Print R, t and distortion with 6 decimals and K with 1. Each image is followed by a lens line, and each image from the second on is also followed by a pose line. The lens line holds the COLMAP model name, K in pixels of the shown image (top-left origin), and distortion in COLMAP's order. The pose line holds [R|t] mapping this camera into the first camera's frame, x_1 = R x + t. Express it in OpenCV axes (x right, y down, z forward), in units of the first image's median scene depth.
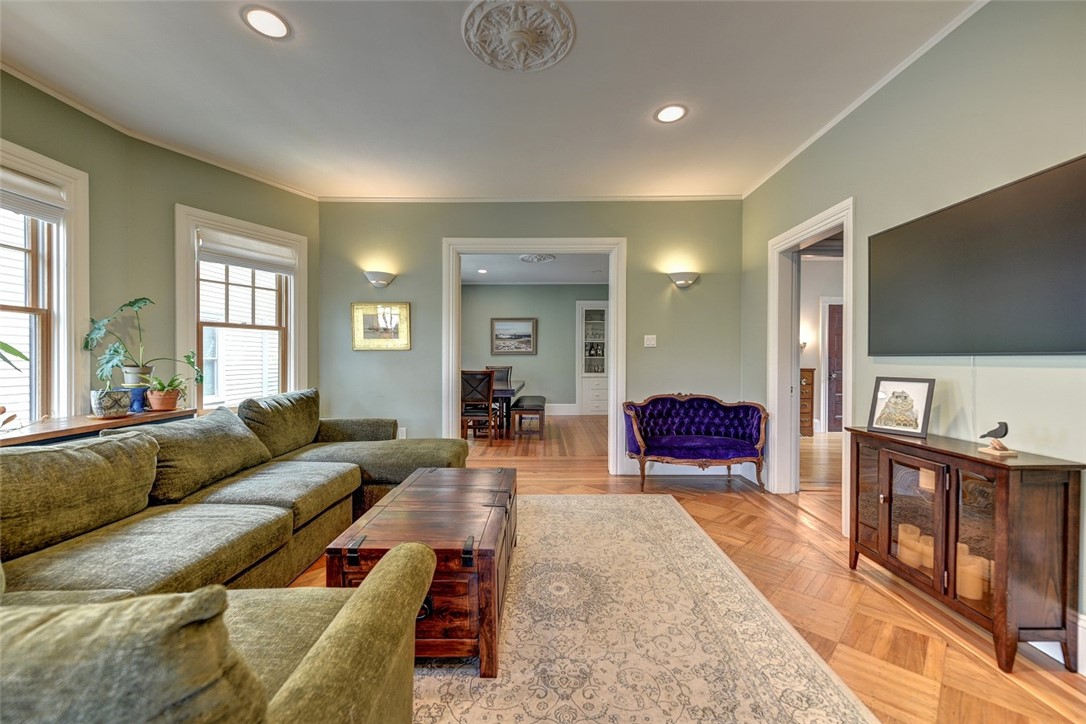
lens RADIAL K [[433.3, 0, 540.0], [0, 433.3, 361.8], [0, 0, 1]] dist [0.006857, -0.001011]
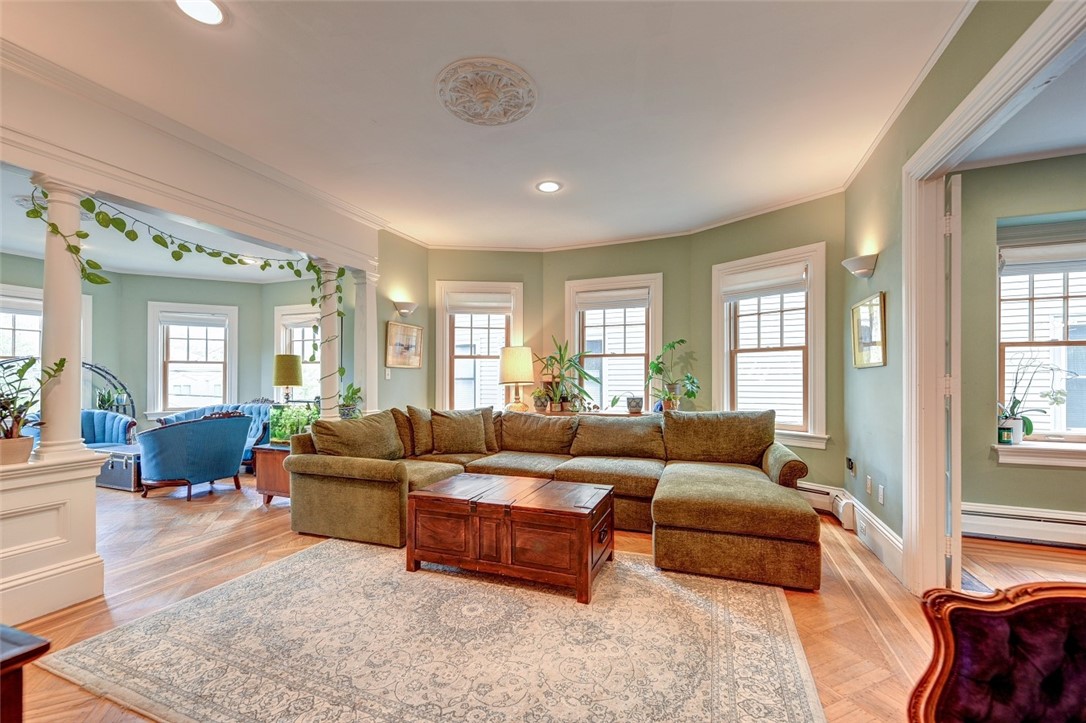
lens RADIAL K [[433.3, 0, 551.7], [0, 433.3, 372.3], [0, 0, 1]] dist [0.006857, -0.001011]
pose [[-0.348191, -0.014069, -0.937318, 0.473091], [-0.003115, 0.999899, -0.013851, -0.007263], [0.937418, -0.001903, -0.348200, 0.774540]]
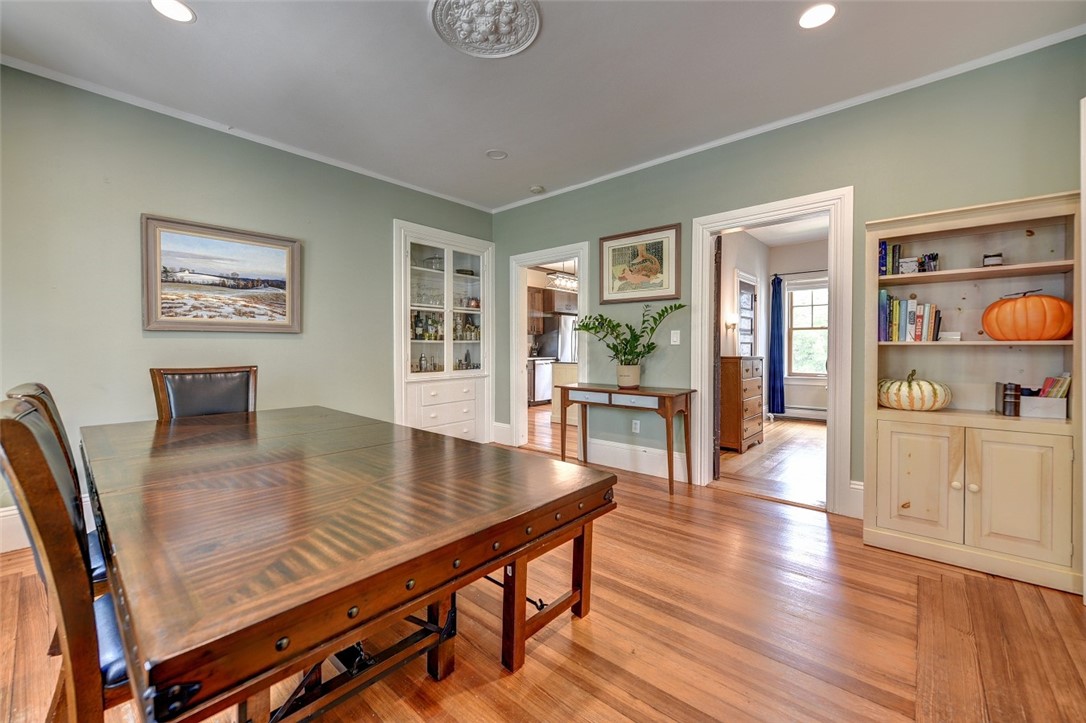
lens RADIAL K [[433.3, 0, 547.0], [0, 433.3, 352.3], [0, 0, 1]] dist [0.006857, -0.001011]
pose [[0.653449, -0.010991, 0.756891, -0.340716], [0.004978, 0.999935, 0.010223, -0.004543], [-0.756954, -0.002912, 0.653461, 1.200139]]
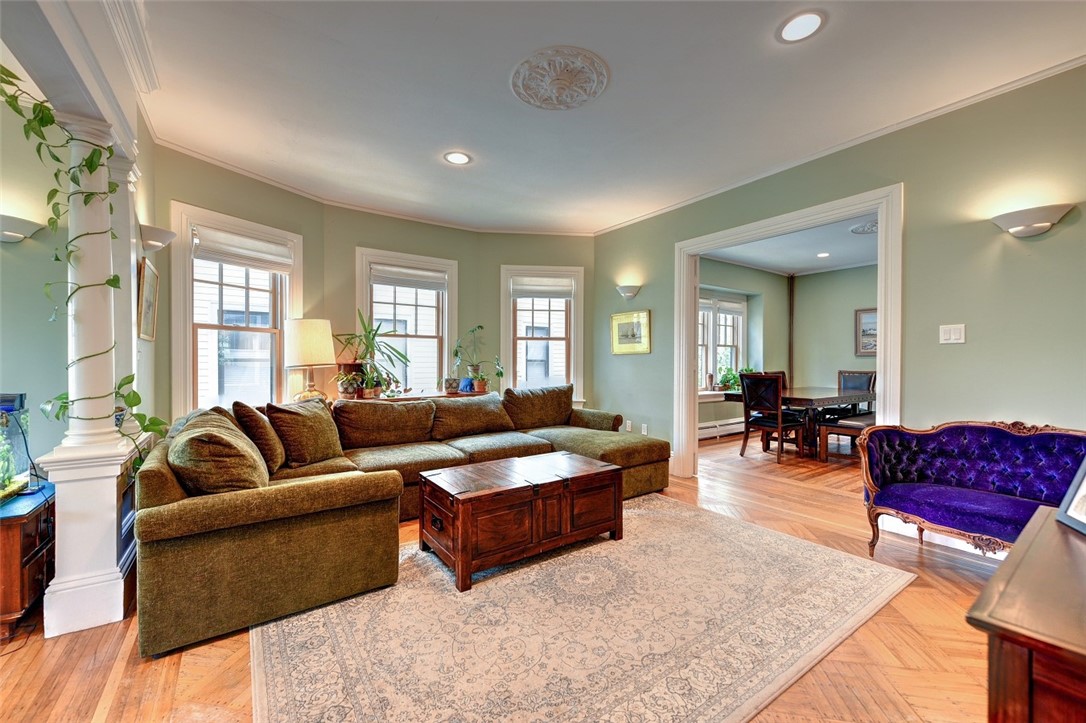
lens RADIAL K [[433.3, 0, 537.2], [0, 433.3, 363.2], [0, 0, 1]] dist [0.006857, -0.001011]
pose [[0.573522, 0.005304, -0.819173, 0.430825], [-0.005384, 0.999982, 0.002706, -0.004369], [0.819173, 0.002859, 0.573540, 0.147236]]
